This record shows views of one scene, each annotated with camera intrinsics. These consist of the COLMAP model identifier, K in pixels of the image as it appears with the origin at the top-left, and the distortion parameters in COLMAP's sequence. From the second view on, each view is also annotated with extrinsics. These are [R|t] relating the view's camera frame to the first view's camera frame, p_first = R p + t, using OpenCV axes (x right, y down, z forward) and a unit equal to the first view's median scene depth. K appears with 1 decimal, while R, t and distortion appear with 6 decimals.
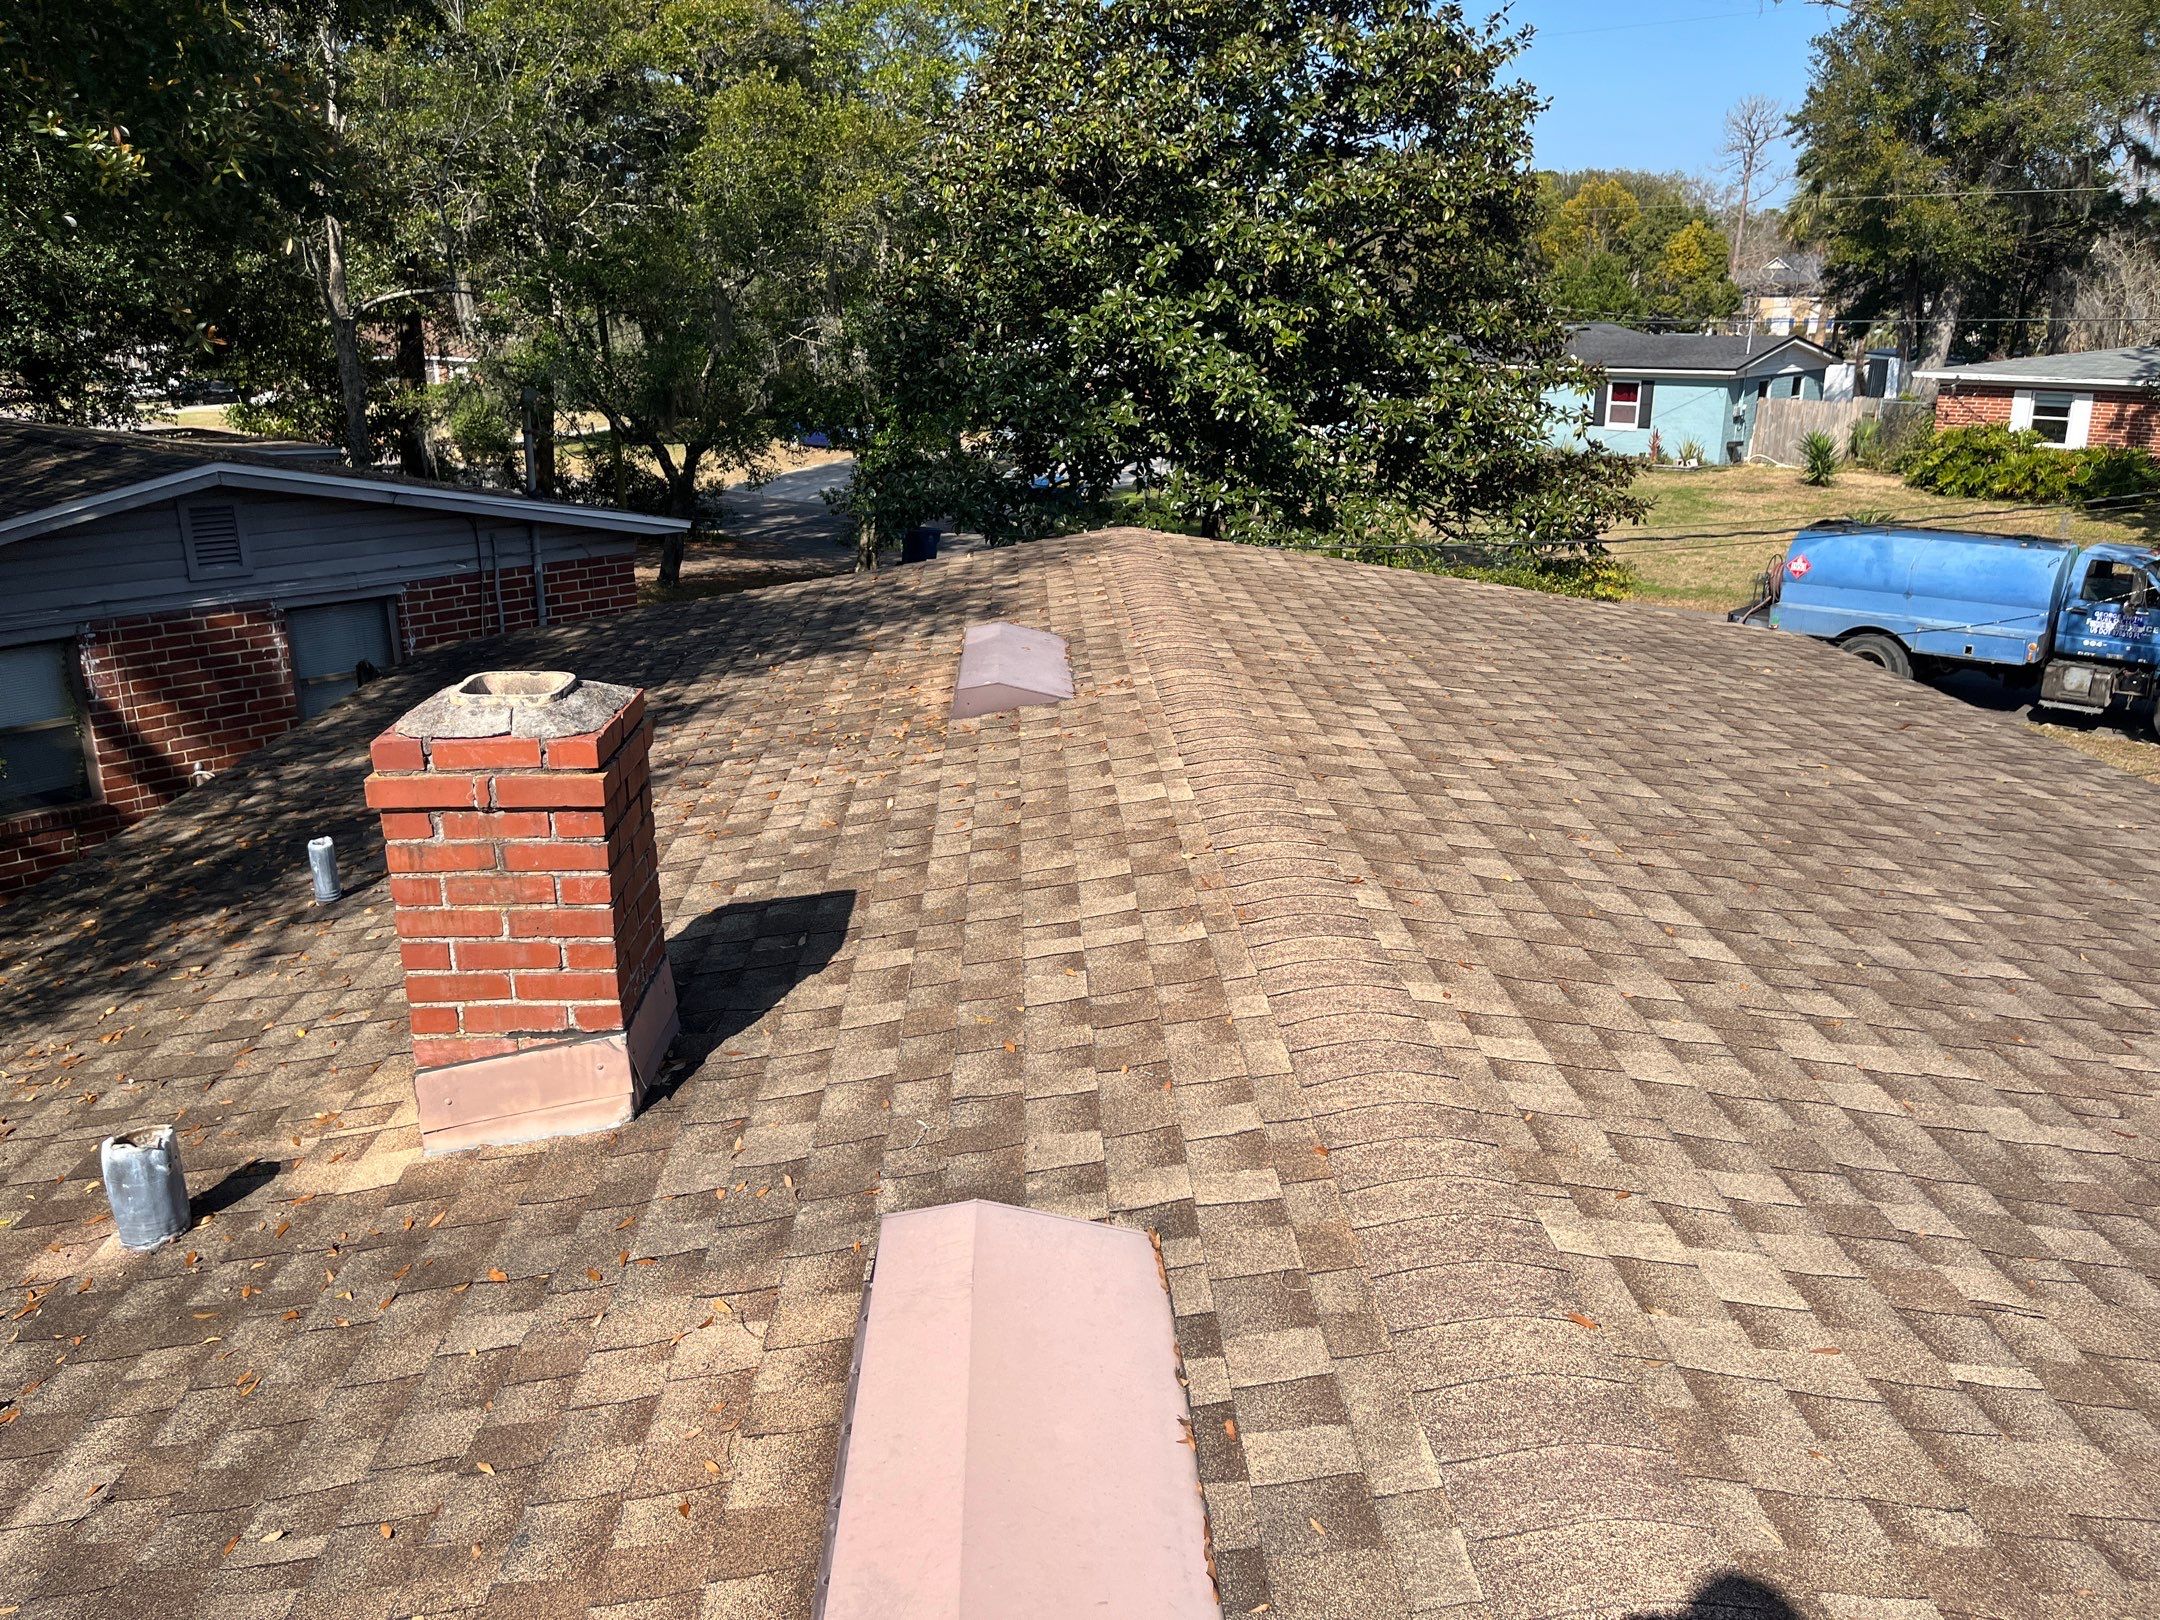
lens RADIAL K [[1577.5, 0, 1032.4], [0, 1577.5, 804.1], [0, 0, 1]] dist [0.041624, -0.075774]
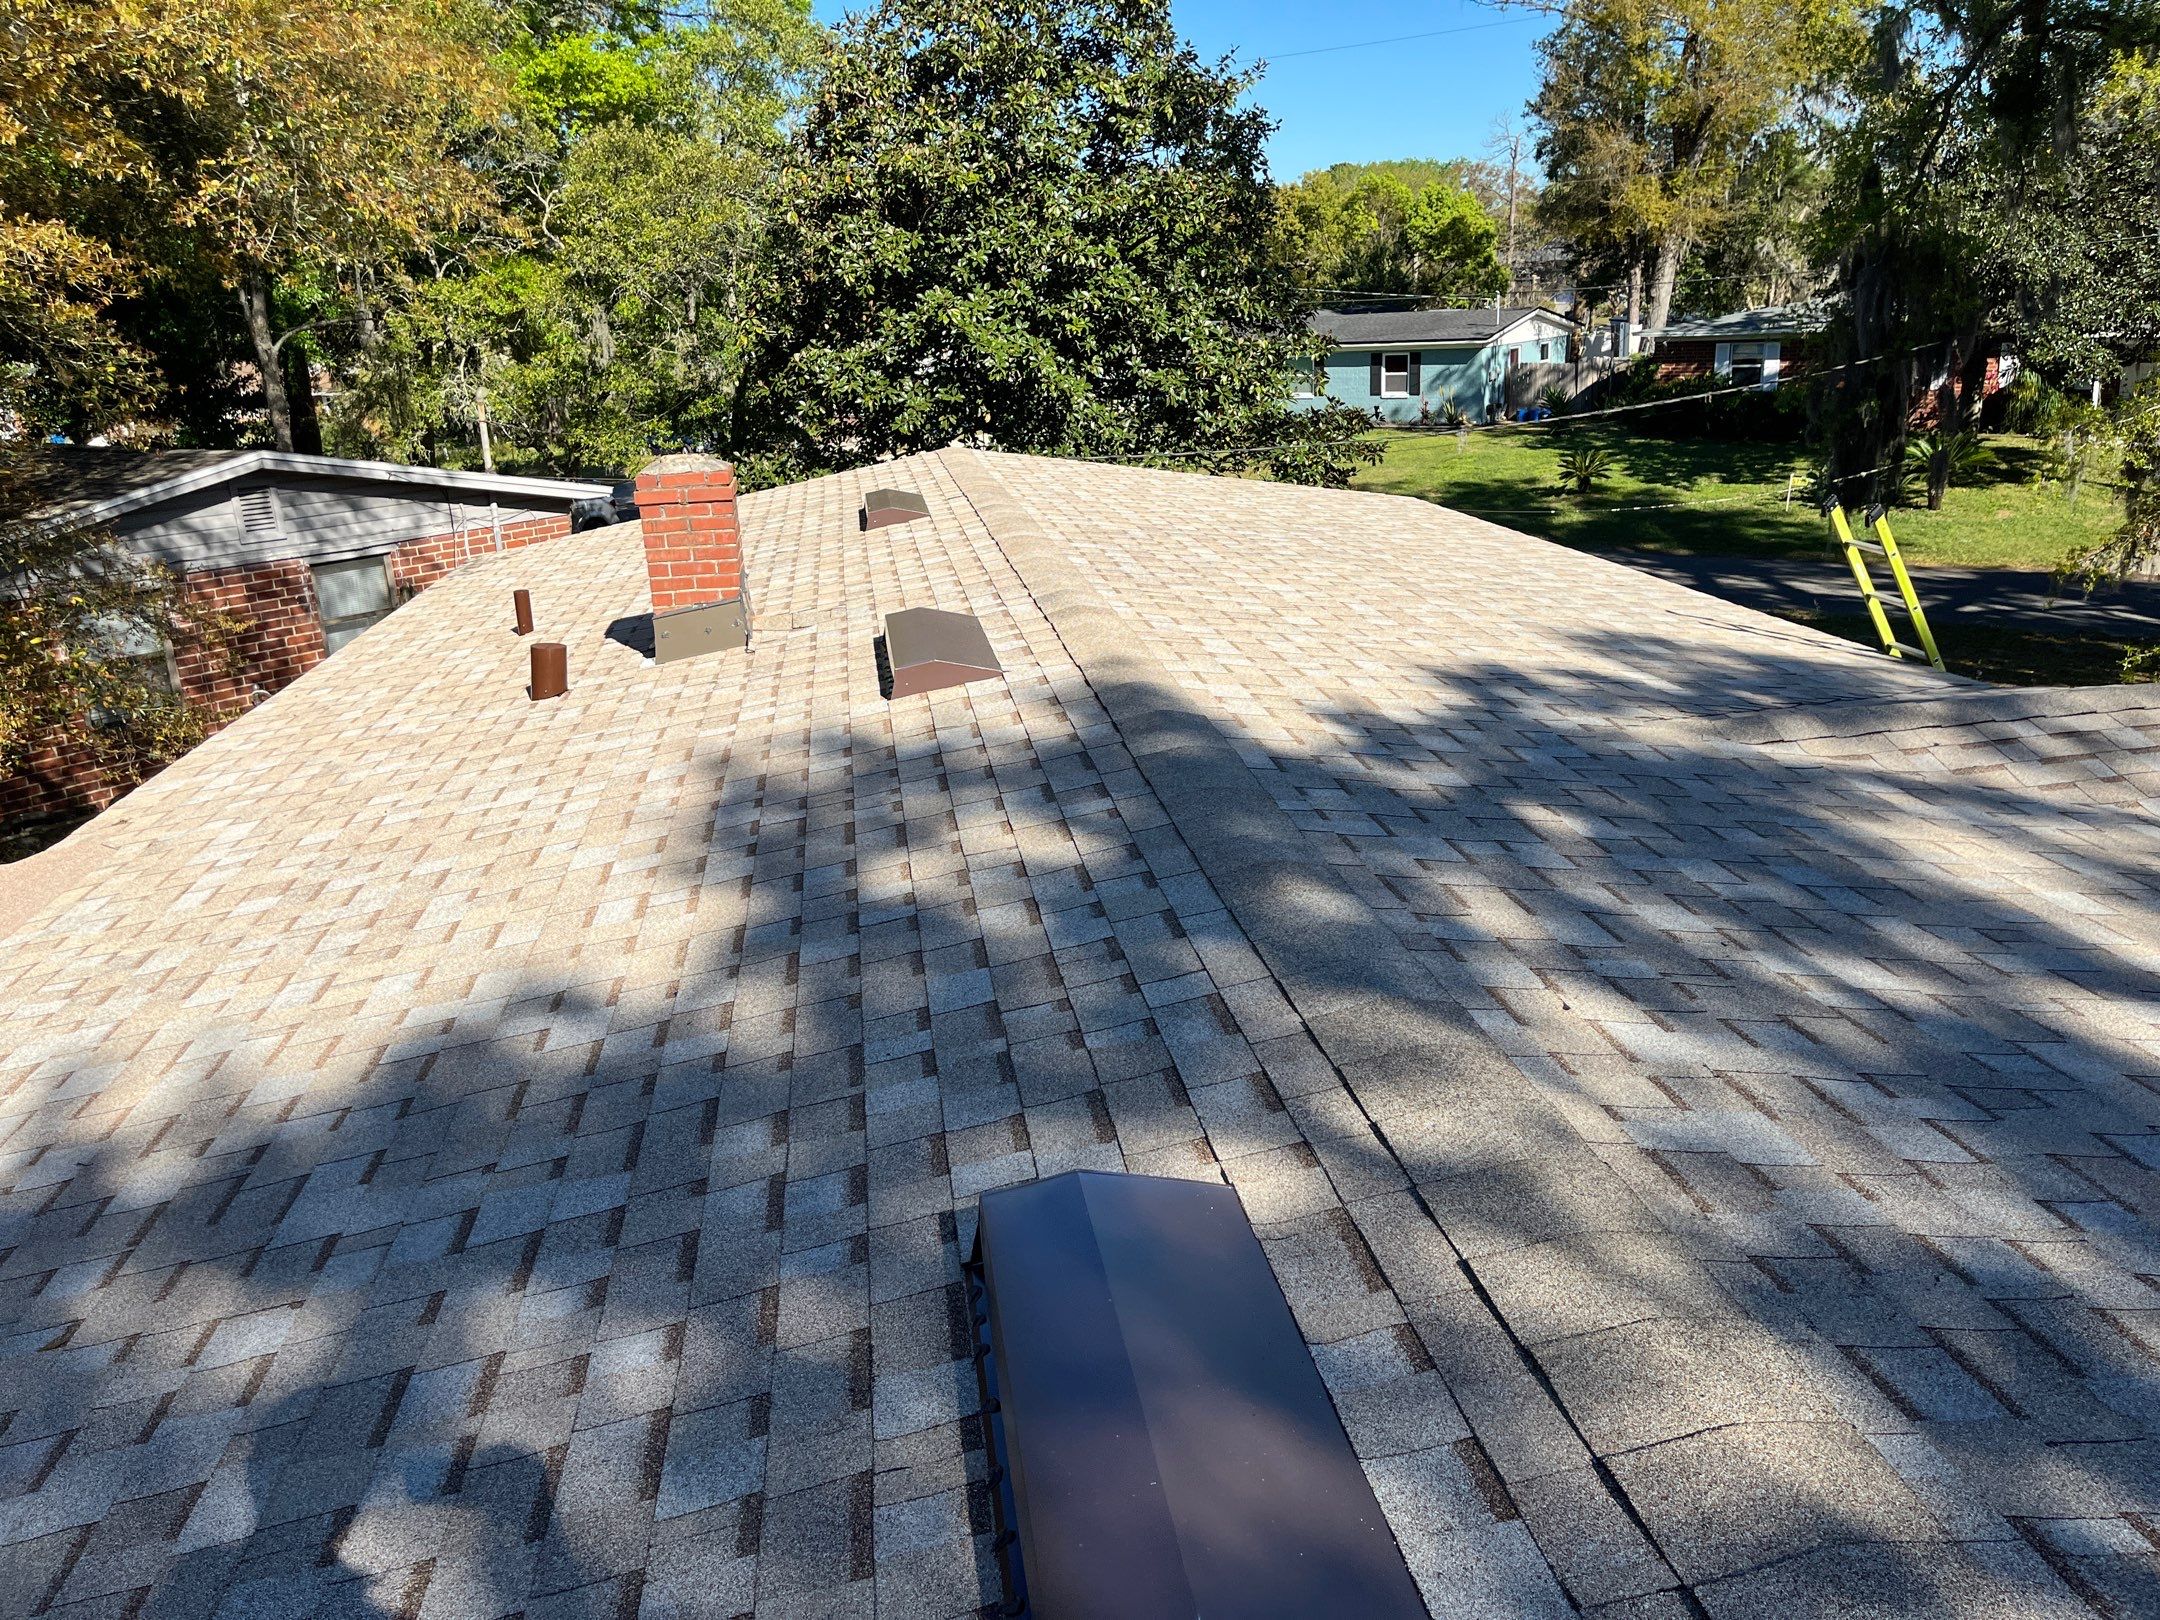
lens RADIAL K [[1577.5, 0, 1032.4], [0, 1577.5, 804.1], [0, 0, 1]] dist [0.041624, -0.075774]
pose [[0.993821, -0.070576, 0.085671, -0.003363], [0.070427, 0.997506, 0.004761, 0.061099], [-0.085793, 0.001302, 0.996312, -0.198200]]
